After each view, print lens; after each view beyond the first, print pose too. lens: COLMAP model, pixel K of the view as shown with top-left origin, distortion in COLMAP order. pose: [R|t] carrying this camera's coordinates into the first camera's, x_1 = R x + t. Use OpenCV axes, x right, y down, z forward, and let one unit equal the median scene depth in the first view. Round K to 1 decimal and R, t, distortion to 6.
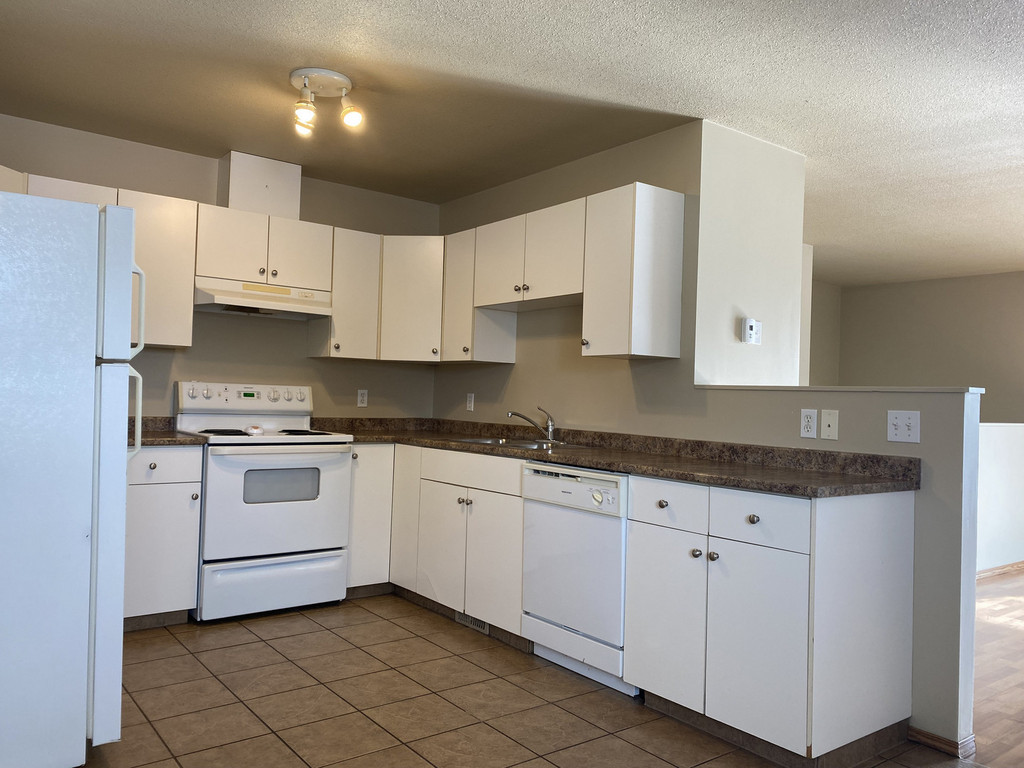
lens RADIAL K [[811.1, 0, 504.7], [0, 811.1, 389.9], [0, 0, 1]] dist [0.063716, -0.021271]
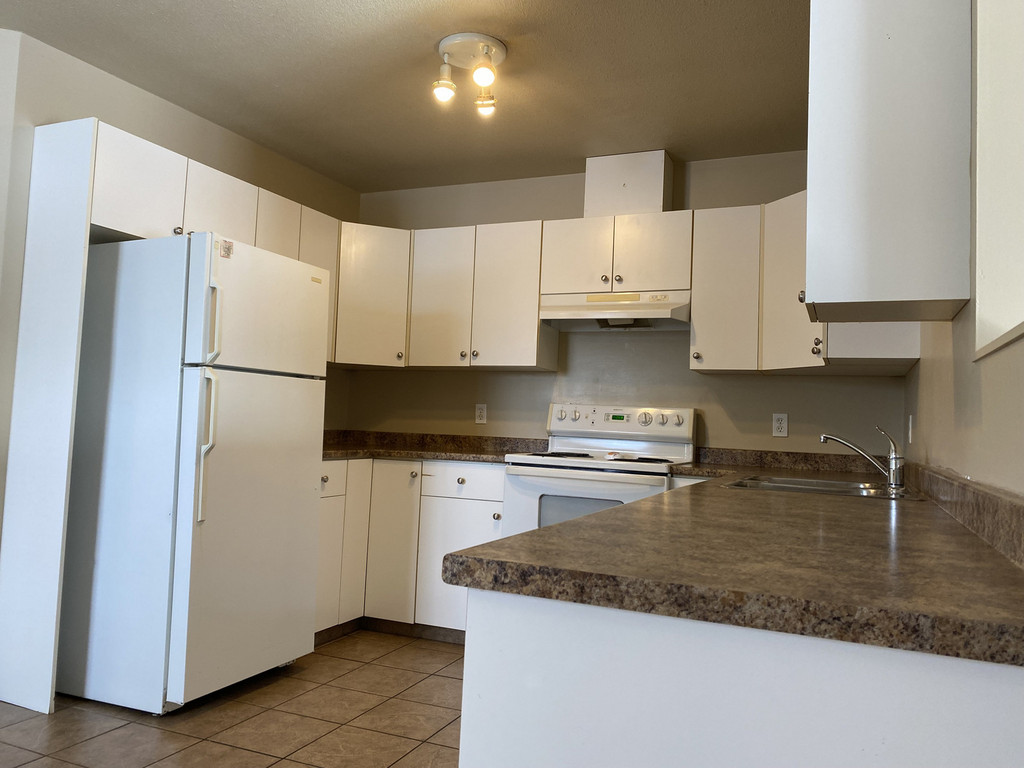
lens RADIAL K [[811.1, 0, 442.2], [0, 811.1, 376.6], [0, 0, 1]] dist [0.063716, -0.021271]
pose [[0.466295, -0.046102, -0.883427, 0.394100], [-0.016079, 0.998034, -0.060570, 0.018889], [0.884483, 0.042448, 0.464637, 0.418592]]
